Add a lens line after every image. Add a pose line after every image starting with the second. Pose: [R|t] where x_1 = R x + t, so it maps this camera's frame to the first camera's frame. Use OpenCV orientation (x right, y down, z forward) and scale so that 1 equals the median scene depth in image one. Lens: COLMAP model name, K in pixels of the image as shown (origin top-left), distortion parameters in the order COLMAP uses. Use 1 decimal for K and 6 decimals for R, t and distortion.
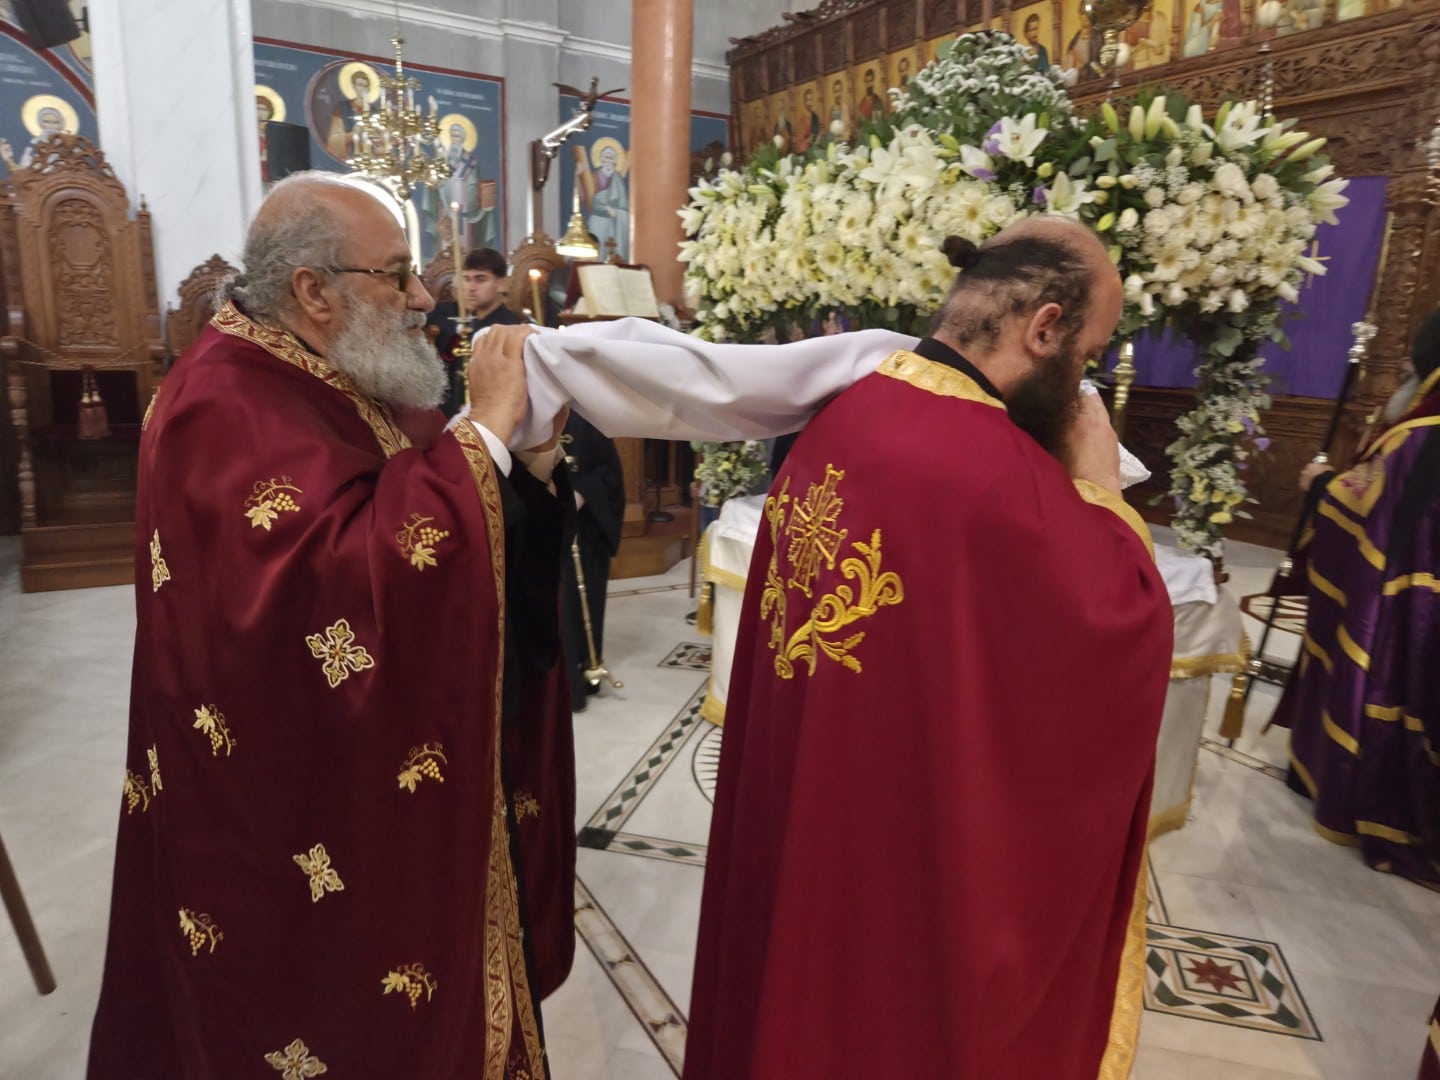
lens RADIAL K [[987.7, 0, 720.0], [0, 987.7, 540.0], [0, 0, 1]] dist [0.048042, -0.040483]
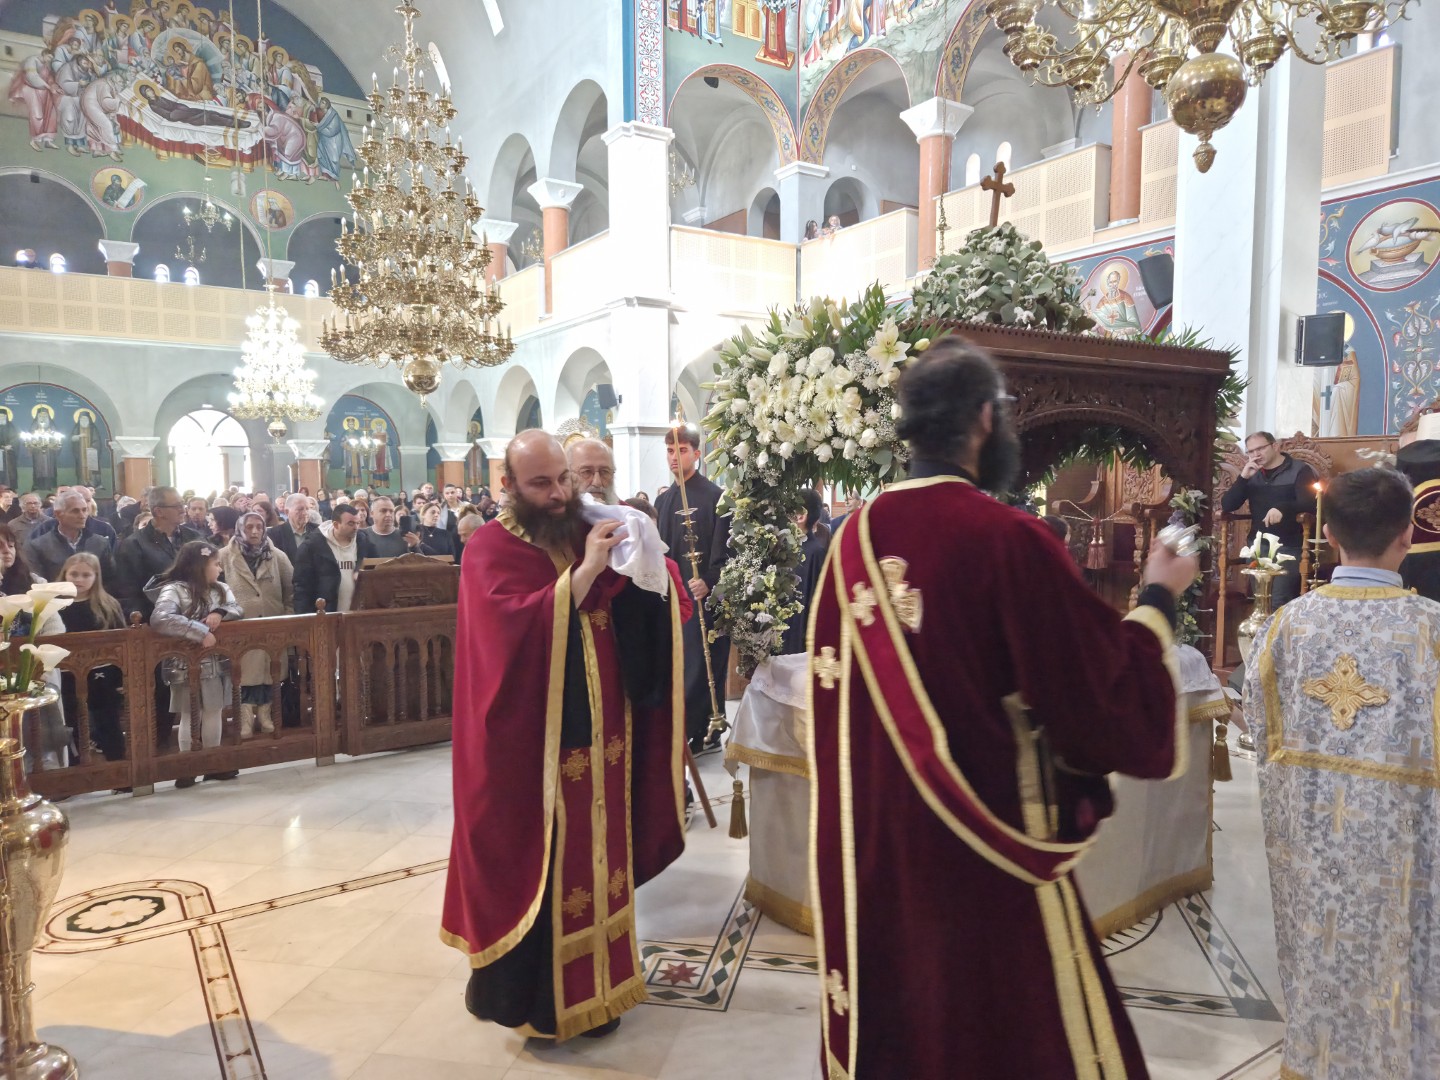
lens RADIAL K [[973.9, 0, 717.8], [0, 973.9, 548.8], [0, 0, 1]] dist [0.058267, -0.046650]
pose [[0.052336, 0.037580, -0.997922, 0.672290], [-0.198219, 0.979799, 0.026502, -0.052630], [0.978760, 0.196420, 0.058728, 0.335706]]
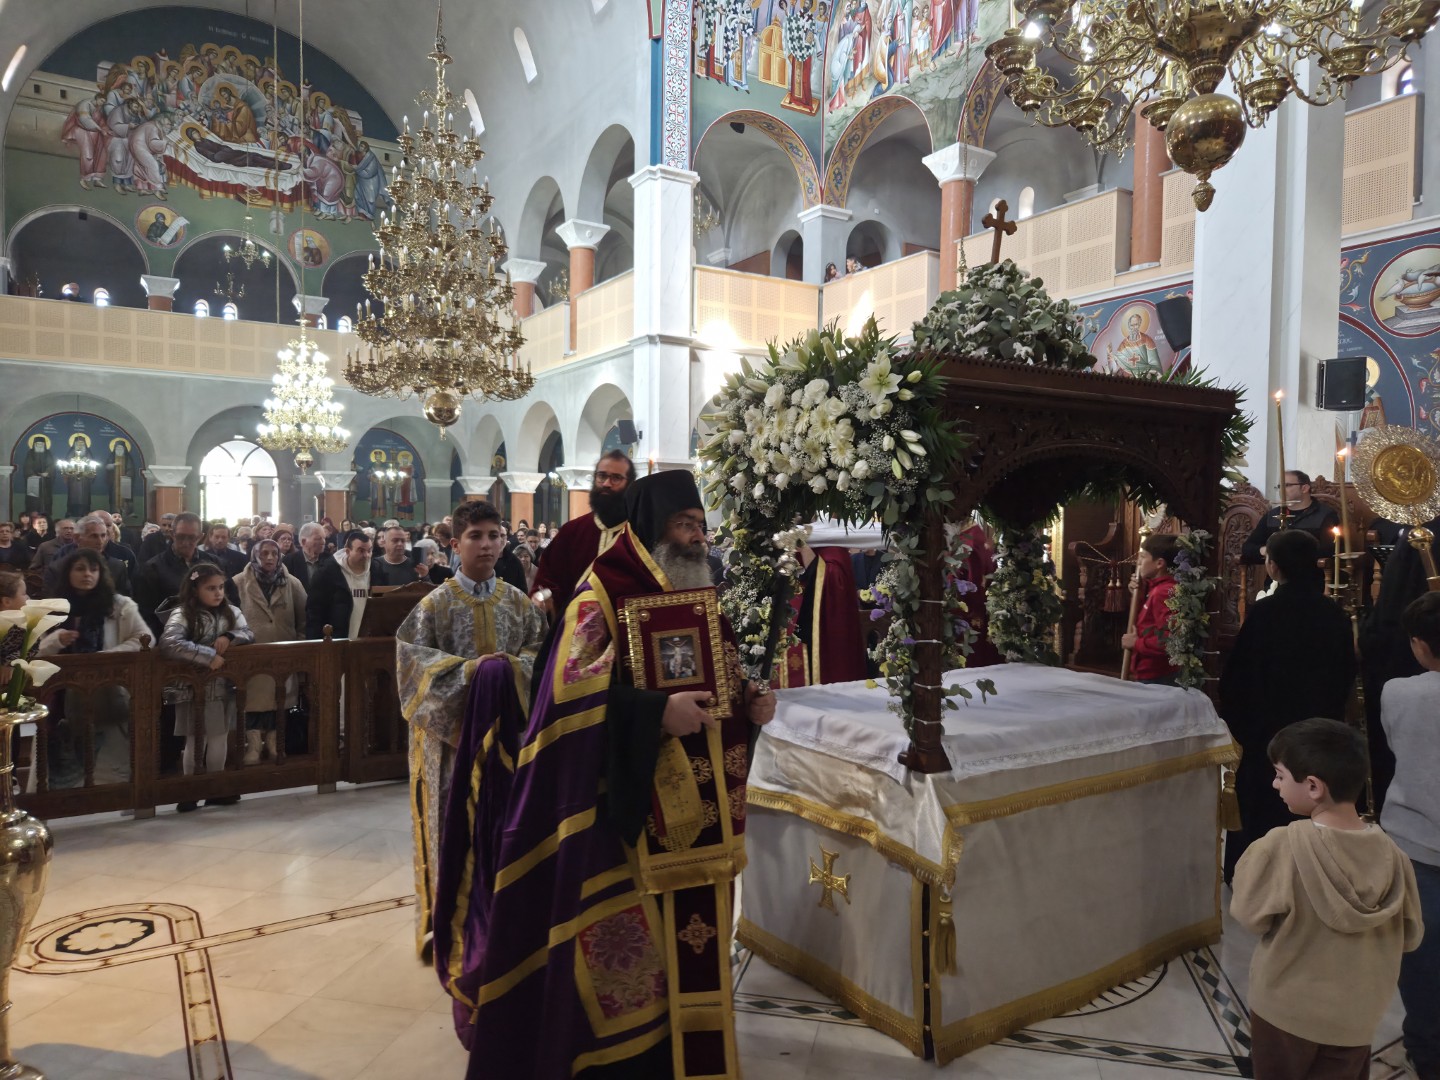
lens RADIAL K [[976.2, 0, 713.1], [0, 976.2, 544.2], [0, 0, 1]] dist [0.056692, -0.046557]
pose [[0.024027, -0.005229, -0.999698, 0.671969], [-0.215809, 0.976381, -0.010294, -0.051791], [0.976140, 0.215991, 0.022331, 0.350808]]
